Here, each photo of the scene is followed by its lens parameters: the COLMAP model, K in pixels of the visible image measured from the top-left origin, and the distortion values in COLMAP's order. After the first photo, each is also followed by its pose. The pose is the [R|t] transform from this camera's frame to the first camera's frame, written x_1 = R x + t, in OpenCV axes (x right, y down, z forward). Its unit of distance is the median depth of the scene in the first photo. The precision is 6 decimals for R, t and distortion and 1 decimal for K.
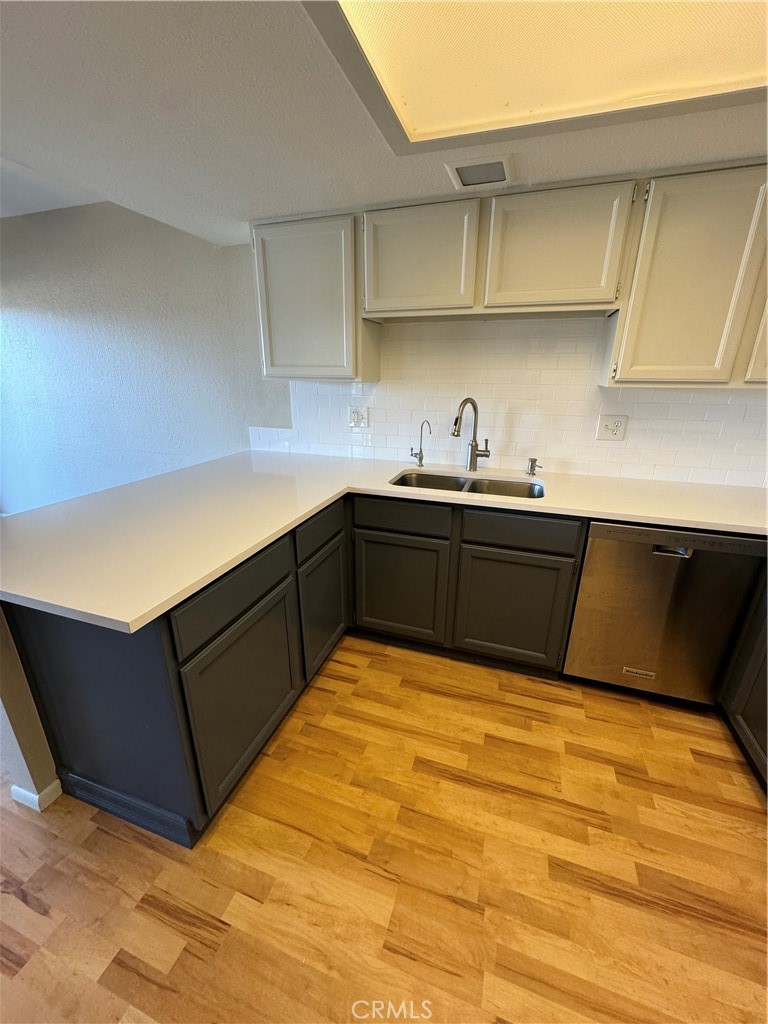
lens RADIAL K [[406.2, 0, 386.4], [0, 406.2, 513.7], [0, 0, 1]] dist [-0.005653, 0.000781]
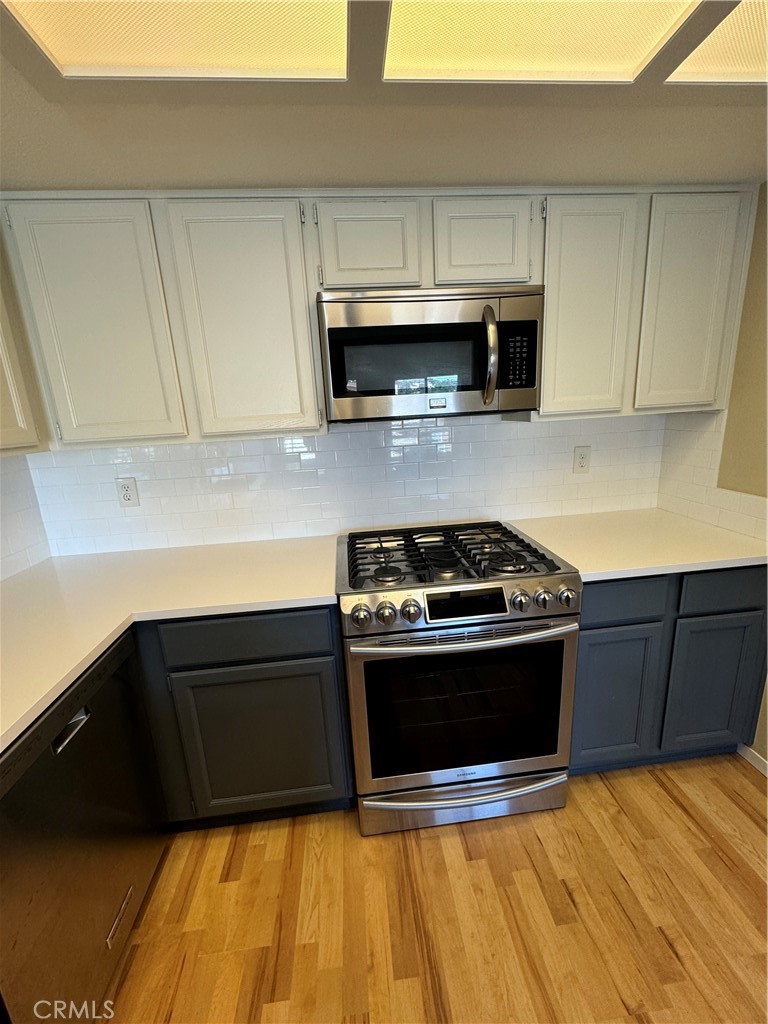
lens RADIAL K [[406.2, 0, 385.1], [0, 406.2, 515.3], [0, 0, 1]] dist [-0.005653, 0.000781]
pose [[-0.412967, -0.206118, 0.887115, 0.071383], [0.343849, 0.866678, 0.361437, -0.289163], [-0.843342, 0.454295, -0.287036, 0.800013]]
